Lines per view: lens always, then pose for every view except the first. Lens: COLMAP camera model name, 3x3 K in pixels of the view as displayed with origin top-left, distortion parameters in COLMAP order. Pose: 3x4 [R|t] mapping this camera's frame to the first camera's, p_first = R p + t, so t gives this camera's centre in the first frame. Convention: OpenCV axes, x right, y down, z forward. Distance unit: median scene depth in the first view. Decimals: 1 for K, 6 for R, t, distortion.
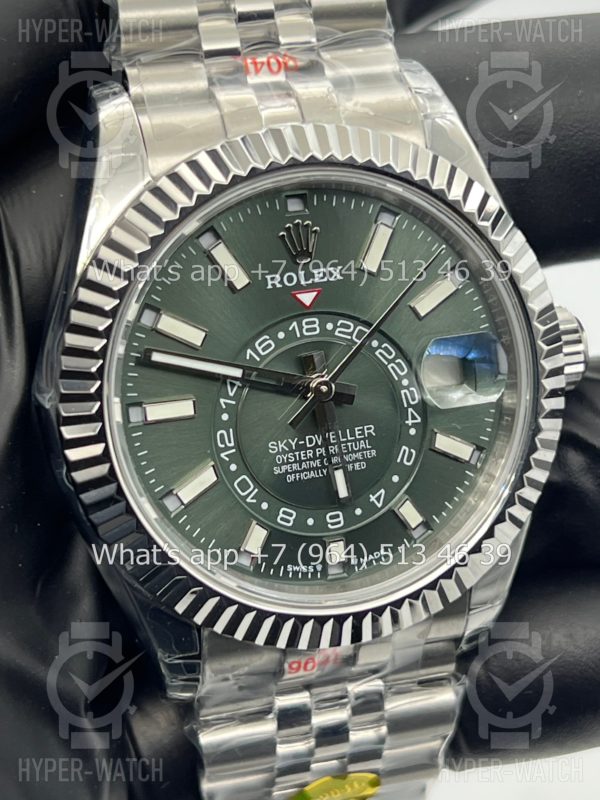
lens RADIAL K [[1822.0, 0, 292.2], [0, 1822.0, 399.5], [0, 0, 1]] dist [0.173380, 0.000000]
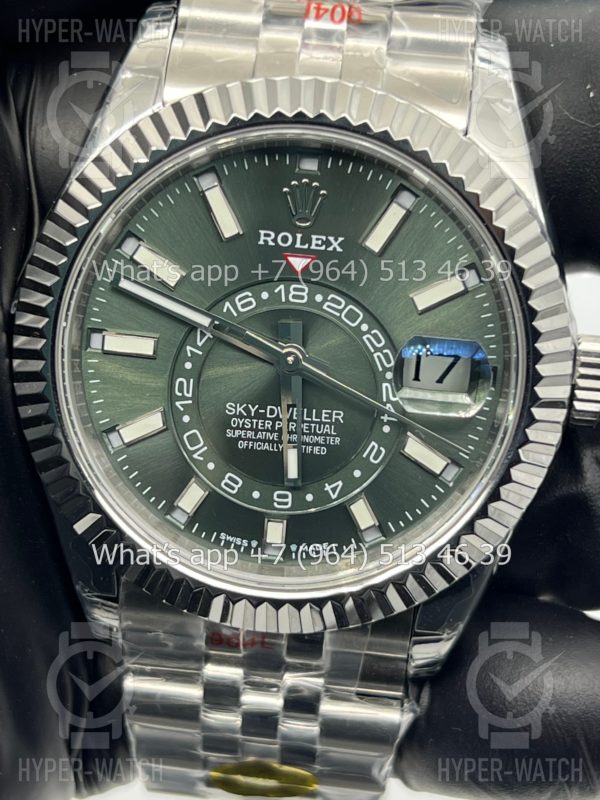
lens RADIAL K [[1822.0, 0, 286.2], [0, 1822.0, 399.8], [0, 0, 1]] dist [0.173380, 0.000000]
pose [[0.928623, 0.235438, -0.286753, 0.285924], [-0.229574, 0.971769, 0.054415, -0.036313], [0.291469, 0.015300, 0.956458, 0.097398]]
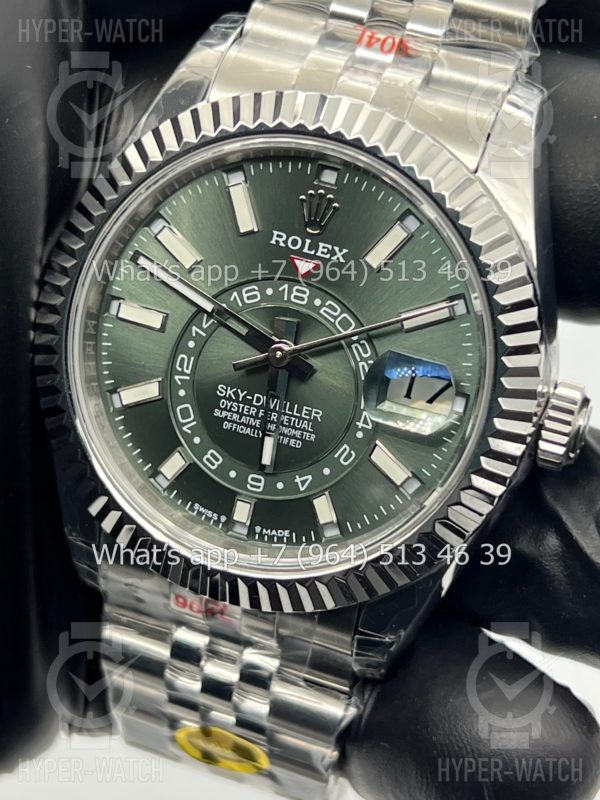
lens RADIAL K [[1822.0, 0, 297.2], [0, 1822.0, 397.0], [0, 0, 1]] dist [0.173380, 0.000000]
pose [[0.810529, 0.382503, -0.443548, 0.475191], [-0.387003, 0.918188, 0.084619, -0.072589], [0.439627, 0.103068, 0.892247, 0.105246]]
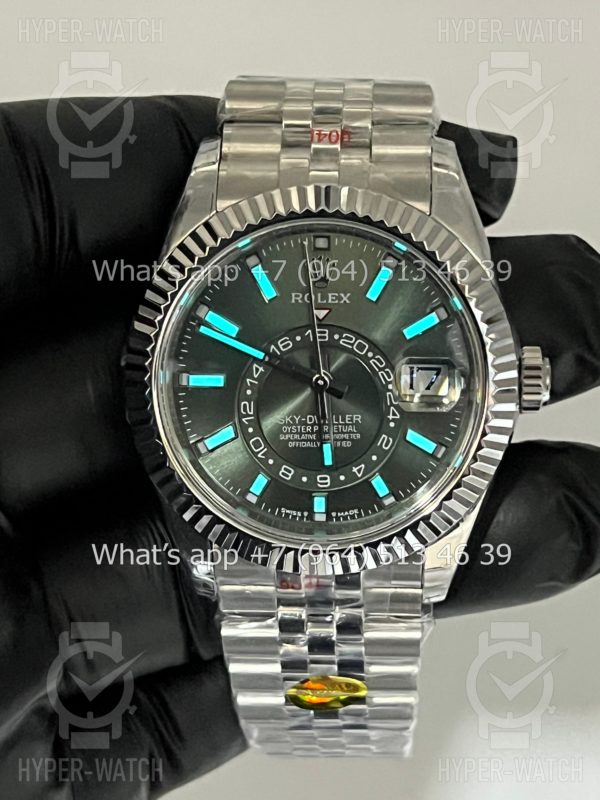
lens RADIAL K [[1822.0, 0, 302.7], [0, 1822.0, 403.6], [0, 0, 1]] dist [0.173380, 0.000000]
pose [[0.940954, 0.149128, -0.303918, 0.409330], [-0.146367, 0.988713, 0.031984, -0.030724], [0.305257, 0.014388, 0.952161, -0.277625]]
